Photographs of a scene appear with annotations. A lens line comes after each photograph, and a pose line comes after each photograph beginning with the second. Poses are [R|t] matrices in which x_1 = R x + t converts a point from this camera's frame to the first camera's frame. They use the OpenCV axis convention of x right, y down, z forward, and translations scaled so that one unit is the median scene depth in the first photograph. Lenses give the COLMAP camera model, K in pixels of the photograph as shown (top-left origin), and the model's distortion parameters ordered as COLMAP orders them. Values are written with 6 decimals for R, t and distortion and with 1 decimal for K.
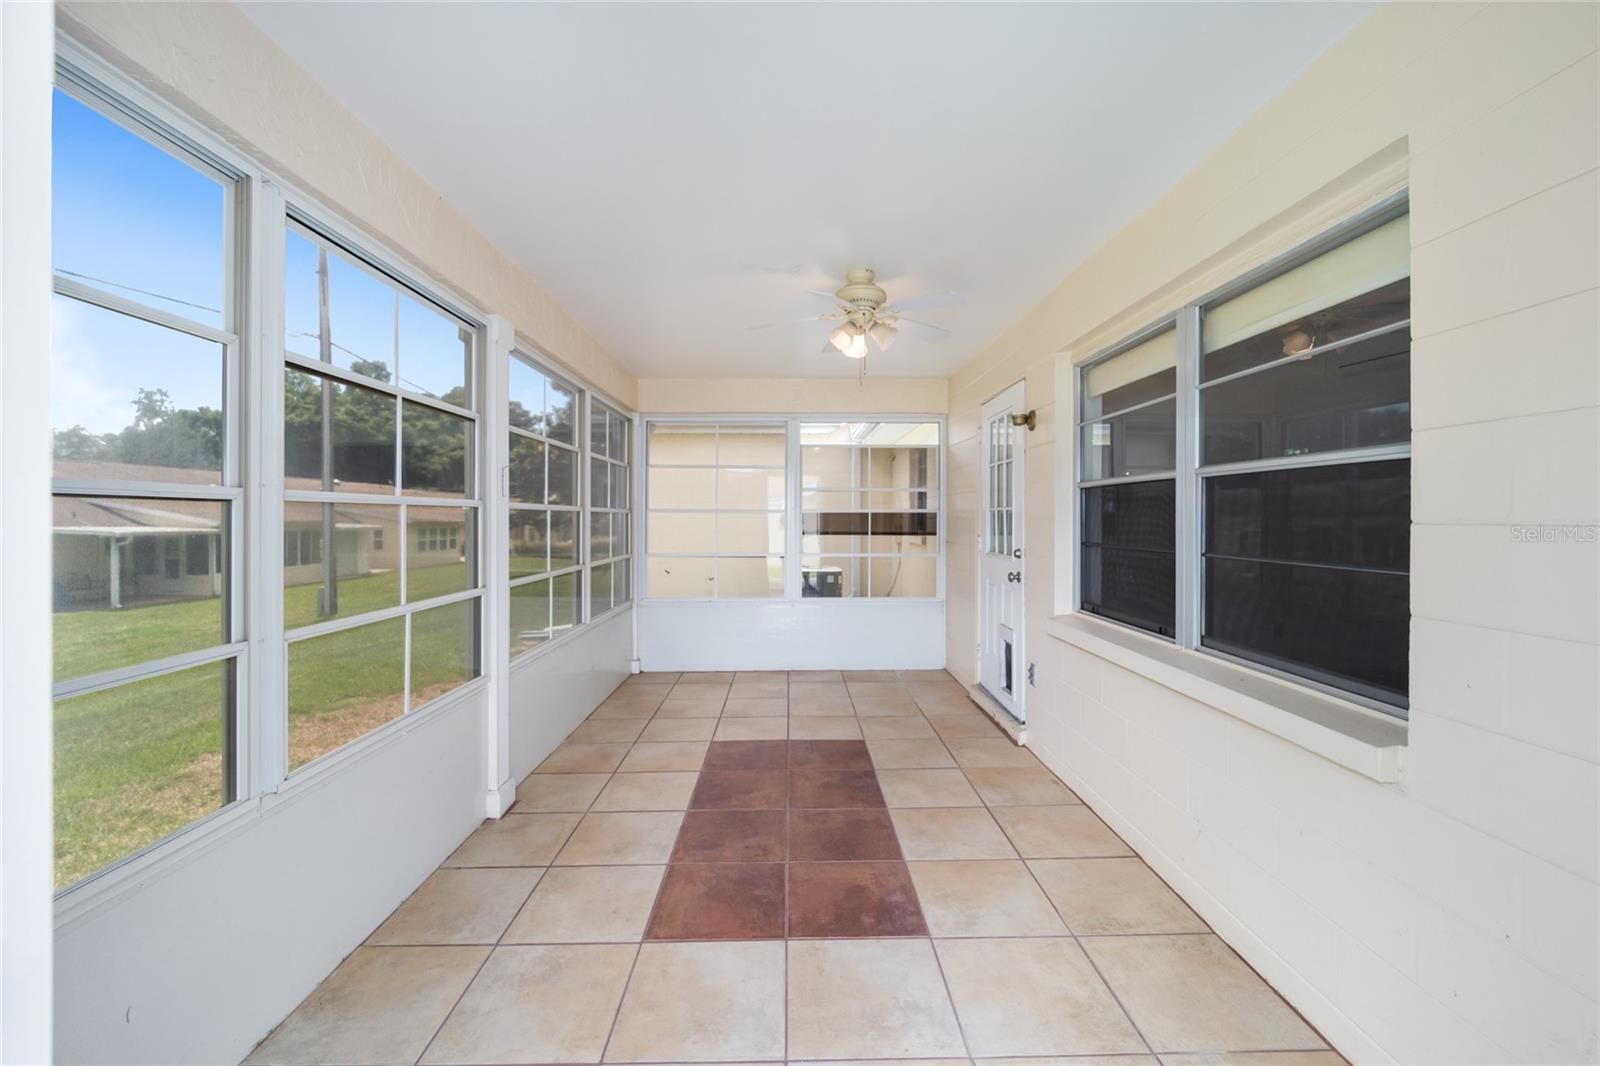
lens RADIAL K [[644.5, 0, 804.2], [0, 644.5, 522.9], [0, 0, 1]] dist [-0.019255, 0.000214]
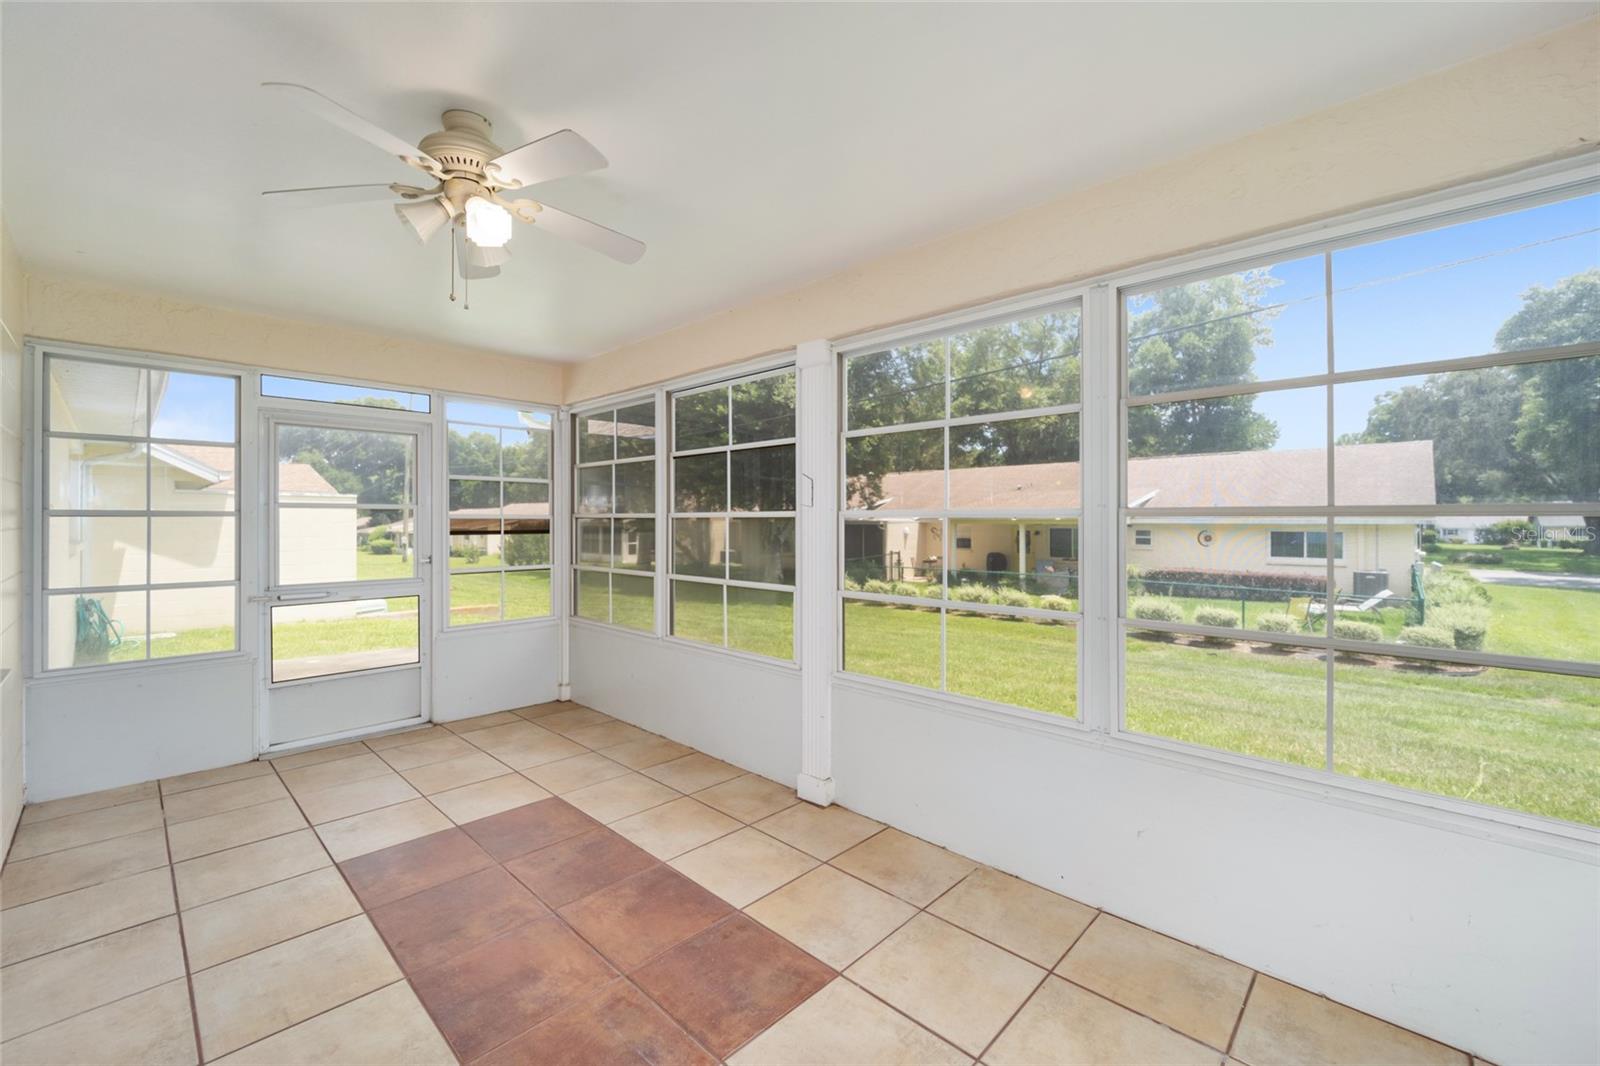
lens RADIAL K [[644.5, 0, 805.8], [0, 644.5, 525.6], [0, 0, 1]] dist [-0.019255, 0.000214]
pose [[-0.700782, 0.000477, -0.713375, 0.313534], [-0.006098, 0.999959, 0.006659, -0.017848], [0.713349, 0.009016, -0.700751, 1.798729]]
